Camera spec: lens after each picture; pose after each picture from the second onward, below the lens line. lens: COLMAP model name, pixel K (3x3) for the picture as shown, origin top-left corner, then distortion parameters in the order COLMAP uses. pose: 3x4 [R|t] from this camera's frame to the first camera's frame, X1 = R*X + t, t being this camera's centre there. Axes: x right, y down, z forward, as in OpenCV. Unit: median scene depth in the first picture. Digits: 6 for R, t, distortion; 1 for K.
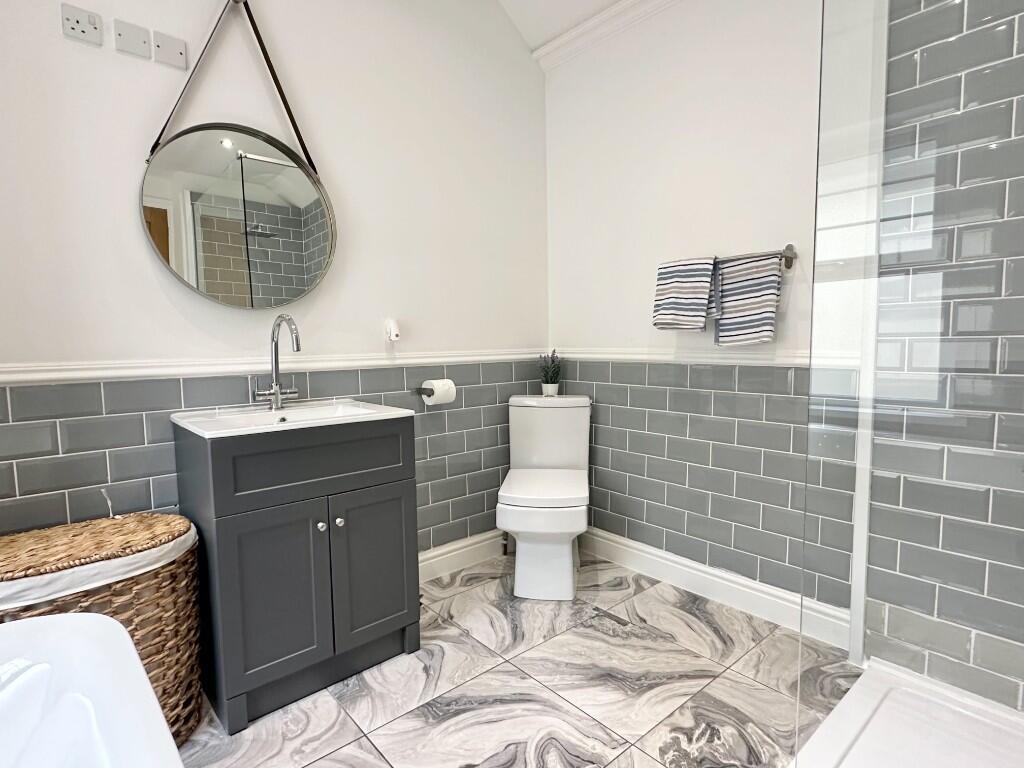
lens RADIAL K [[538.1, 0, 515.7], [0, 538.1, 385.8], [0, 0, 1]] dist [-0.002927, 0.000515]
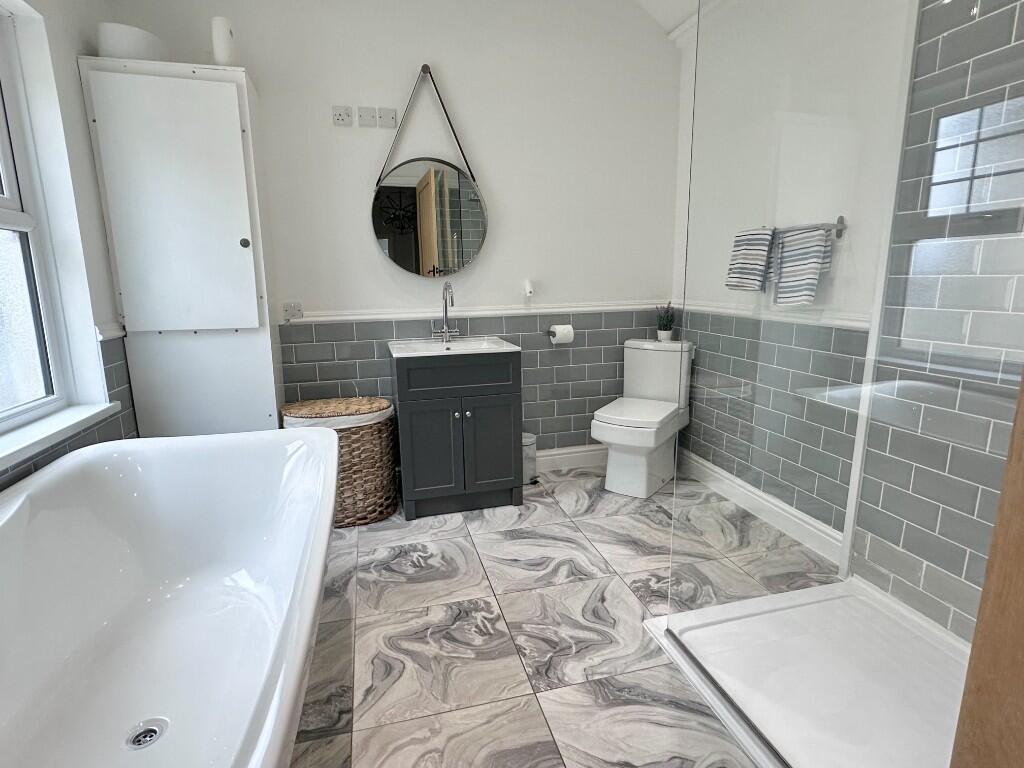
lens RADIAL K [[538.1, 0, 514.0], [0, 538.1, 384.0], [0, 0, 1]] dist [-0.002927, 0.000515]
pose [[0.898486, 0.084092, -0.430873, 0.424012], [-0.030856, 0.991152, 0.129097, -0.043611], [0.437916, -0.102697, 0.893131, -0.330163]]
